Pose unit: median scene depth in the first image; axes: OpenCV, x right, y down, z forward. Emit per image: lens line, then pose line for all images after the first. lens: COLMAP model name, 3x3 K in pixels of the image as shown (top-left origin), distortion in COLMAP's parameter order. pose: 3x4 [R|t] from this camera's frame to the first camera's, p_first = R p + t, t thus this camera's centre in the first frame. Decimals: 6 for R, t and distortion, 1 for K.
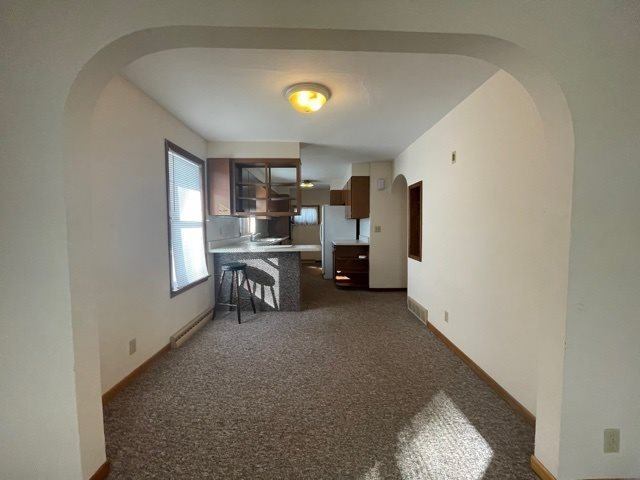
lens RADIAL K [[260.4, 0, 322.1], [0, 260.4, 236.6], [0, 0, 1]] dist [0.000120, -0.000148]
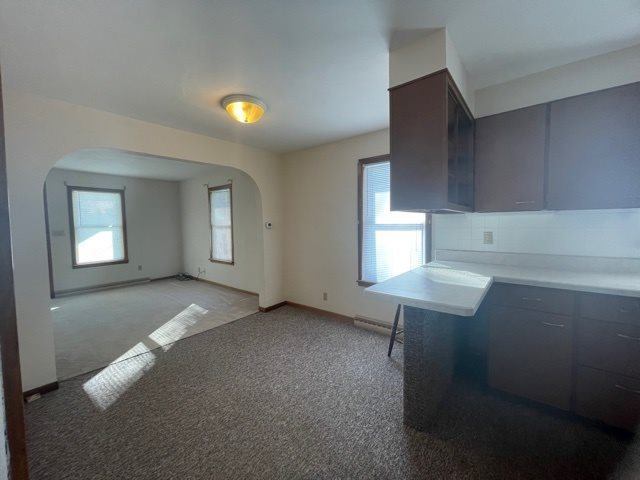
lens RADIAL K [[260.4, 0, 322.1], [0, 260.4, 236.6], [0, 0, 1]] dist [0.000120, -0.000148]
pose [[-0.644888, 0.056608, -0.762178, 0.342446], [-0.016467, 0.995993, 0.087906, -0.076465], [0.764100, 0.069240, -0.641372, 1.178684]]
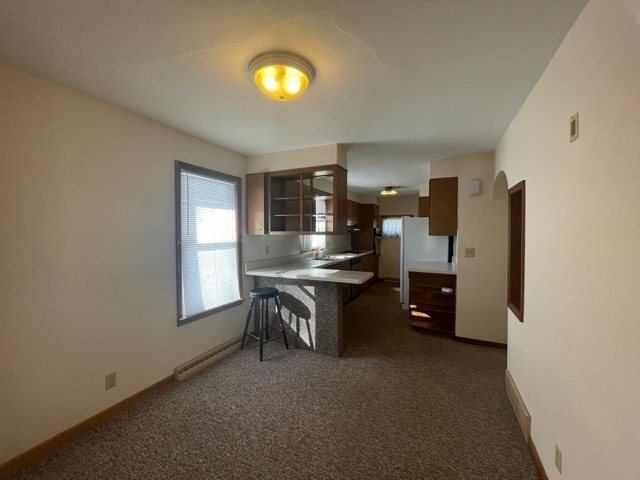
lens RADIAL K [[260.4, 0, 322.1], [0, 260.4, 236.6], [0, 0, 1]] dist [0.000120, -0.000148]
pose [[0.894810, 0.014991, -0.446195, 0.218504], [-0.025328, 0.999531, -0.017211, -0.062656], [0.445728, 0.026701, 0.894770, 0.269687]]
